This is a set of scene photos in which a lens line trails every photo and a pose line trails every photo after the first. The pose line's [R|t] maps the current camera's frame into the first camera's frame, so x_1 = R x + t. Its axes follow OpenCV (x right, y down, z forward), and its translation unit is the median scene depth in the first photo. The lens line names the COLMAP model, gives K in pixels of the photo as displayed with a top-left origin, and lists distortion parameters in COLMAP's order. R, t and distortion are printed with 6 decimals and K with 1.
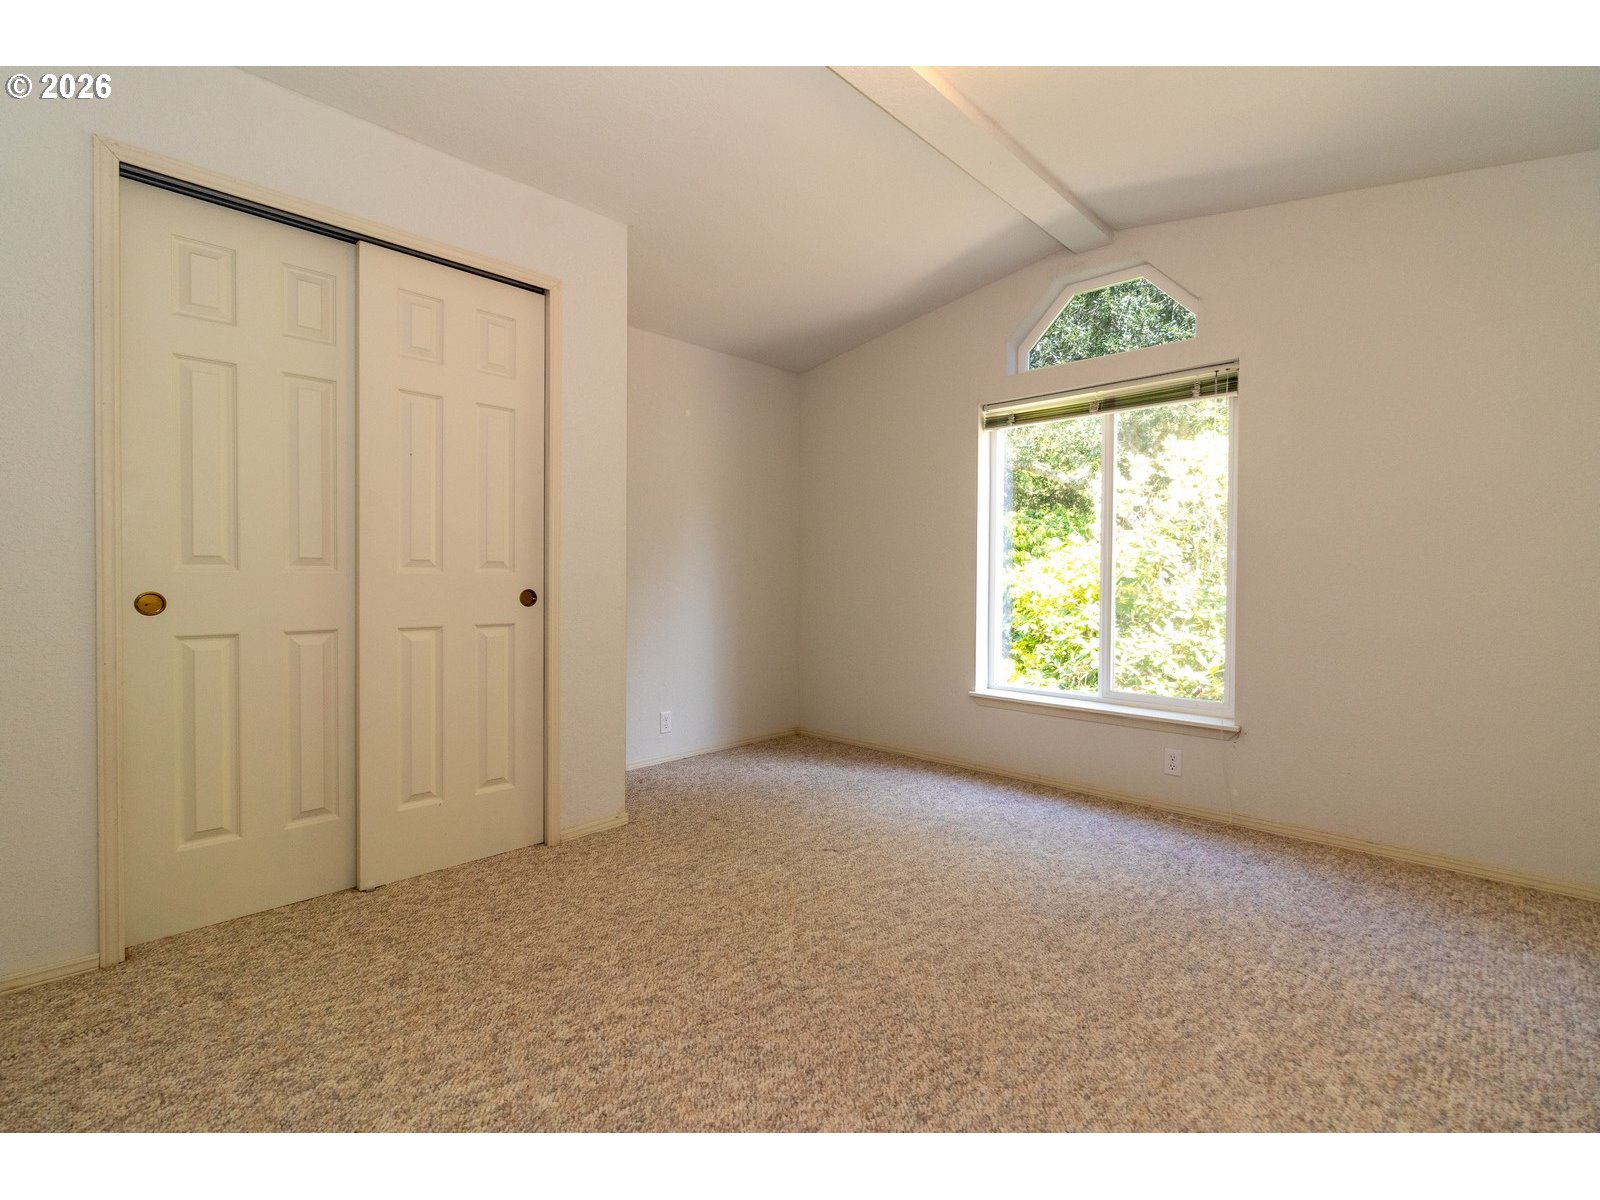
lens RADIAL K [[730.9, 0, 809.4], [0, 730.9, 584.4], [0, 0, 1]] dist [0.001185, -0.000050]
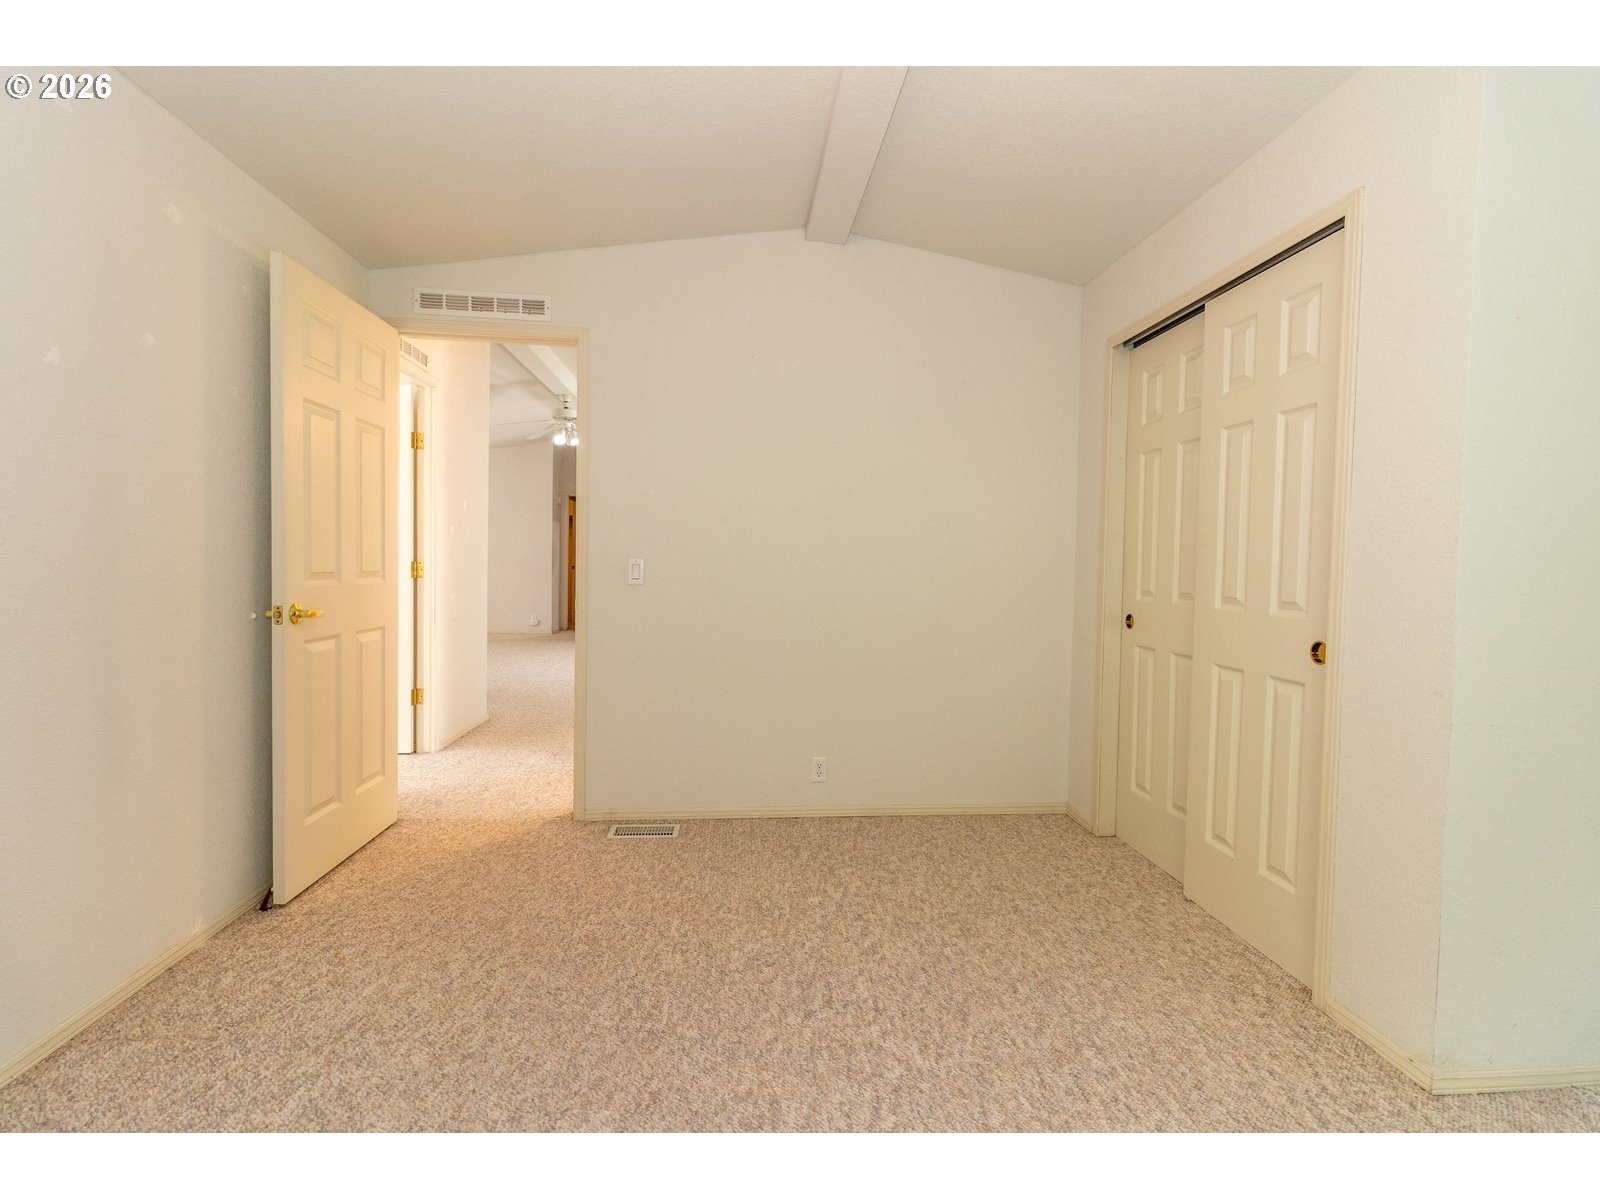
lens RADIAL K [[730.9, 0, 809.4], [0, 730.9, 584.4], [0, 0, 1]] dist [0.001185, -0.000050]
pose [[-0.648573, 0.004323, -0.761140, 0.780016], [-0.032143, 0.998936, 0.033063, -0.089465], [0.760473, 0.045909, -0.647745, 1.655410]]
